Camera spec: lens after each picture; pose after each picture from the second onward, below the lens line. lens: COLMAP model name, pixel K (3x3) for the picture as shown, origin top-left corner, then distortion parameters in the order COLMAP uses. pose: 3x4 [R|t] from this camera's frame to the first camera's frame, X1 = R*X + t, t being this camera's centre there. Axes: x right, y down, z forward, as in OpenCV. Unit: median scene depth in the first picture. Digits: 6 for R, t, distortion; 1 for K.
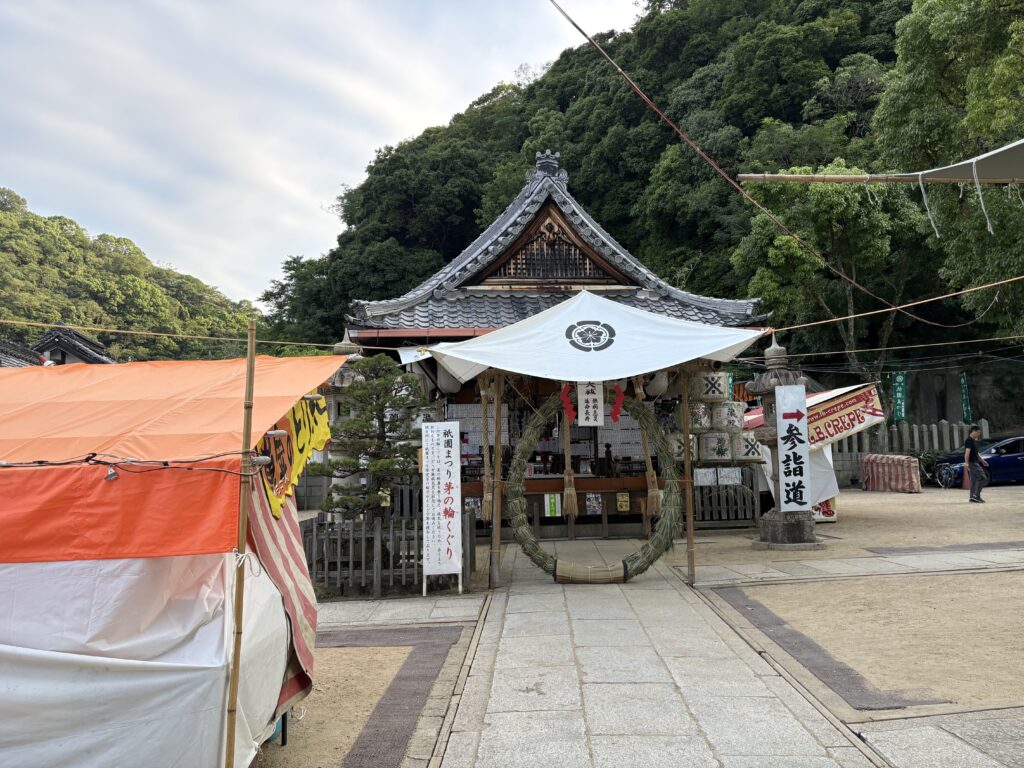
lens RADIAL K [[761.2, 0, 510.7], [0, 761.2, 373.7], [0, 0, 1]] dist [0.047925, -0.005932]
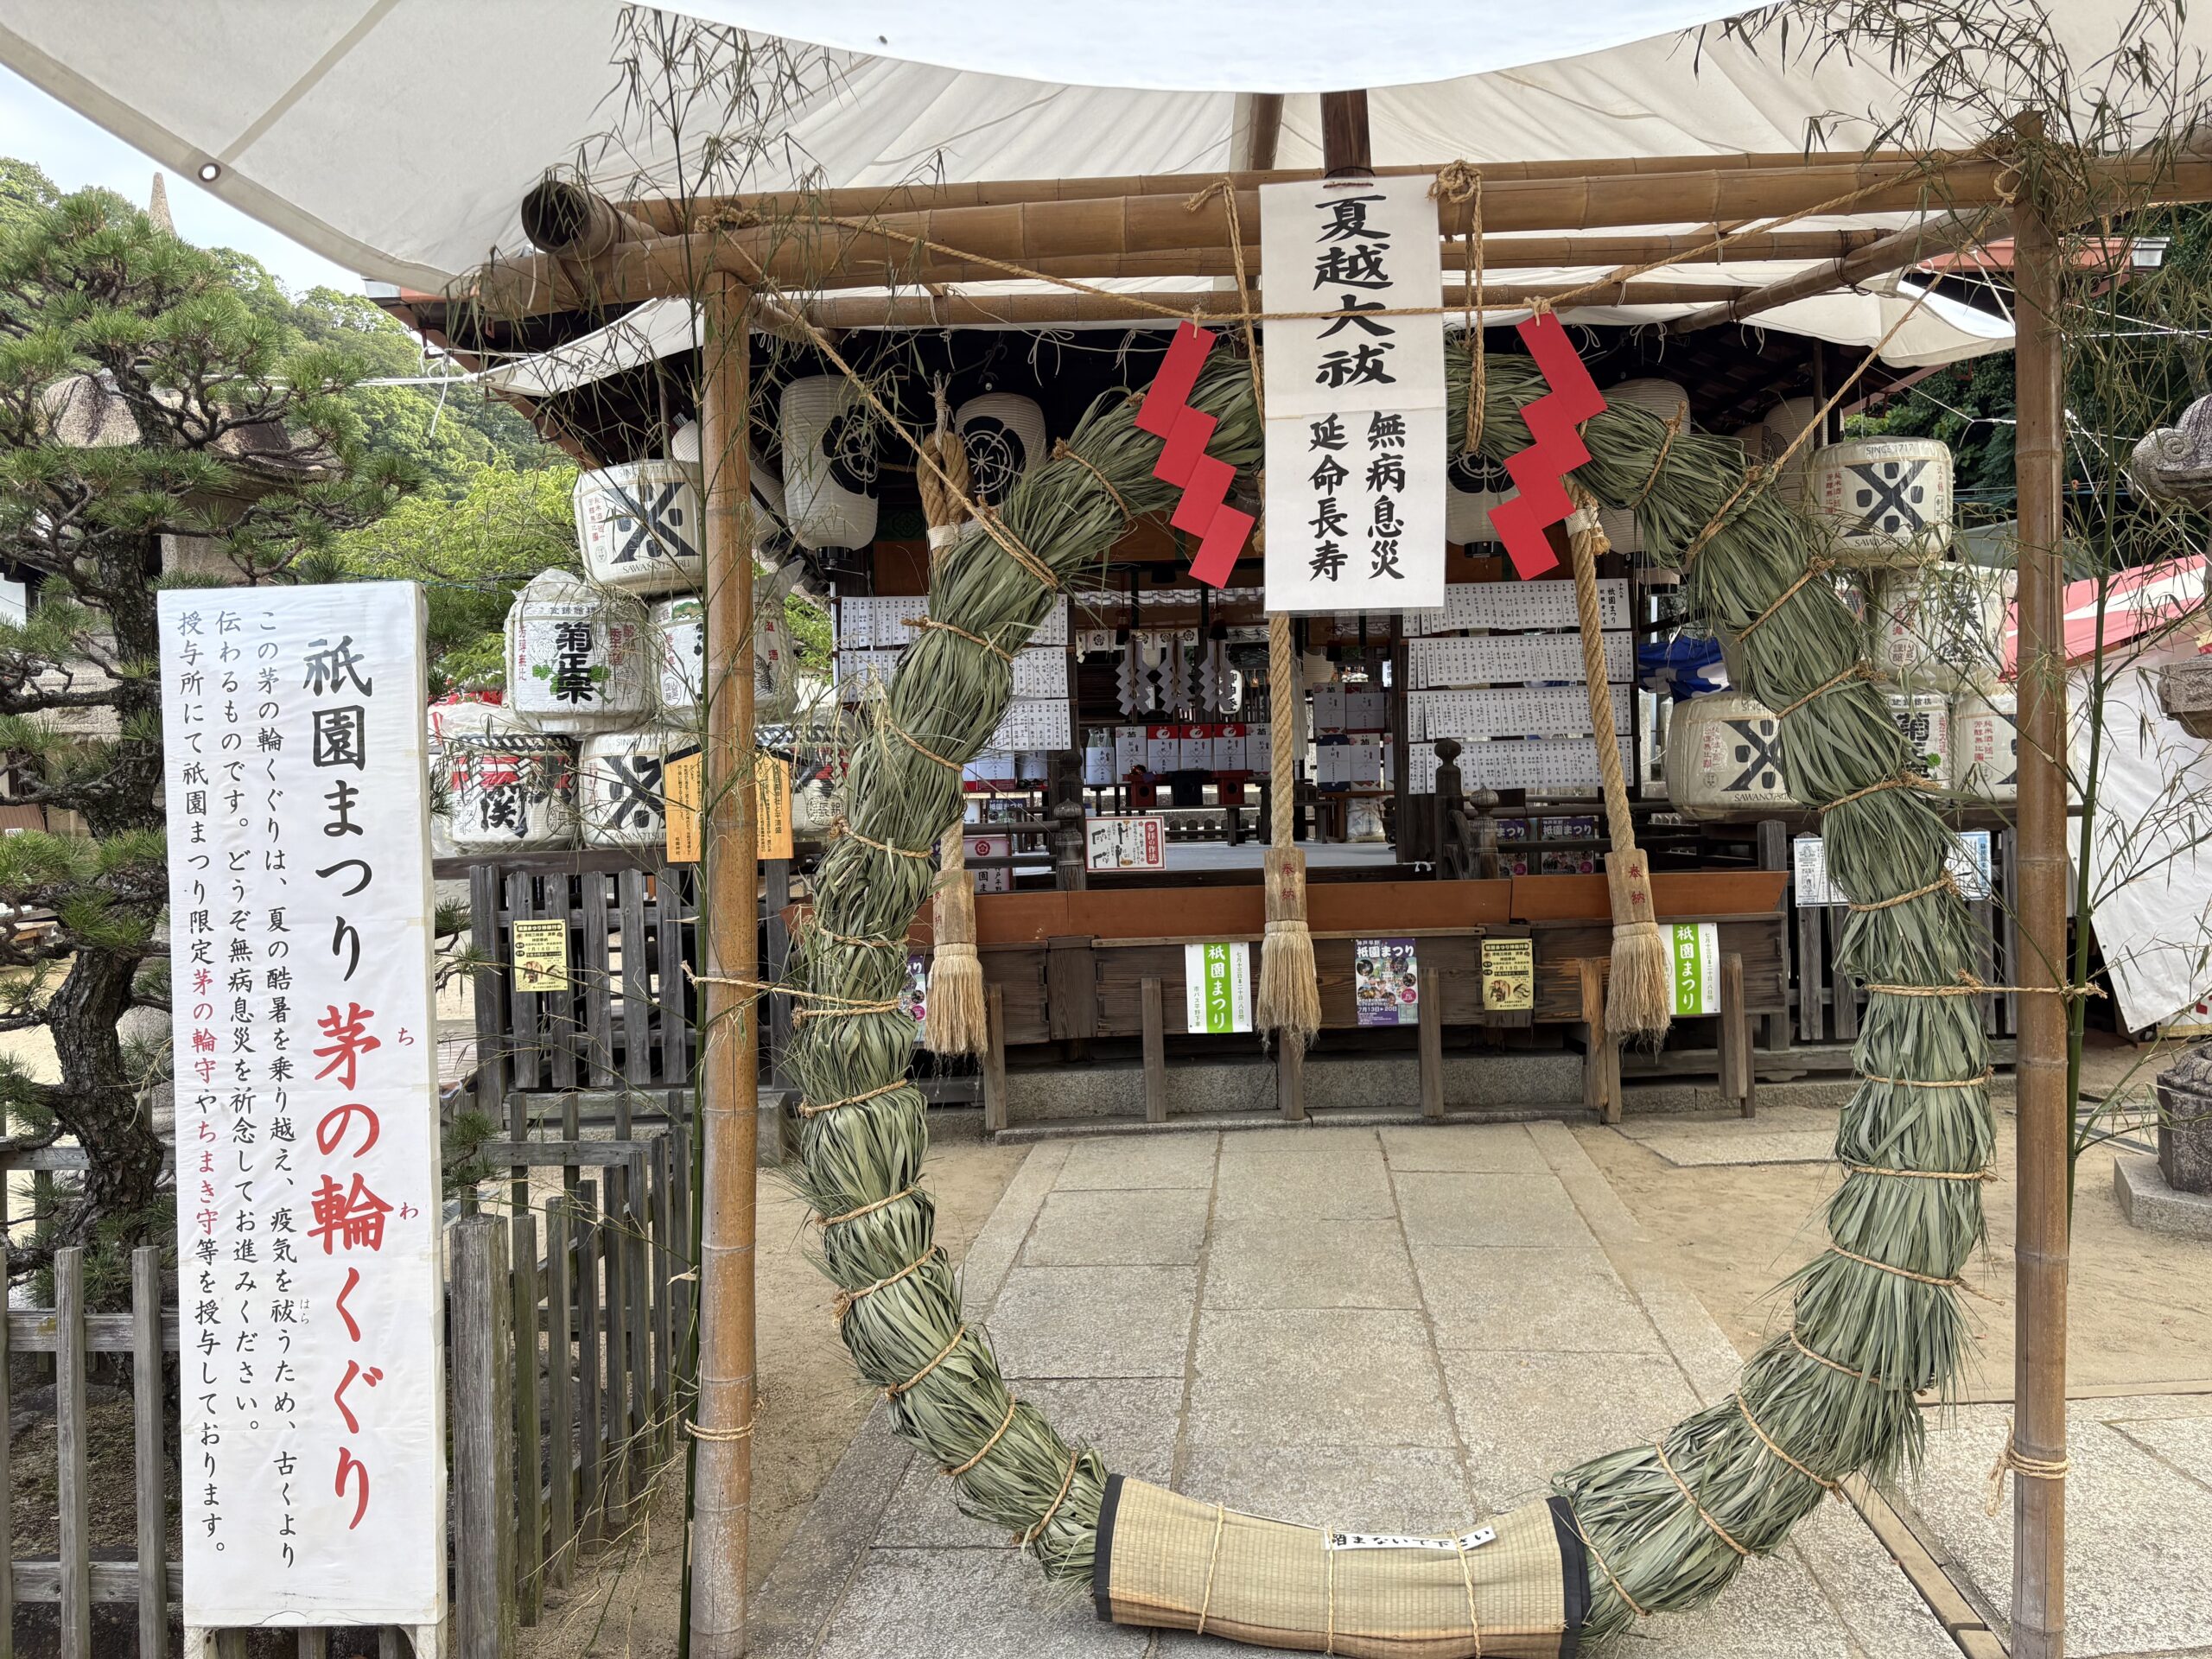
lens RADIAL K [[1644.3, 0, 1097.0], [0, 1644.3, 843.5], [0, 0, 1]] dist [0.047925, -0.005932]
pose [[0.997133, -0.001278, -0.075658, 0.056262], [0.012589, 0.988723, 0.149224, 0.045546], [0.074614, -0.149748, 0.985905, 0.476160]]
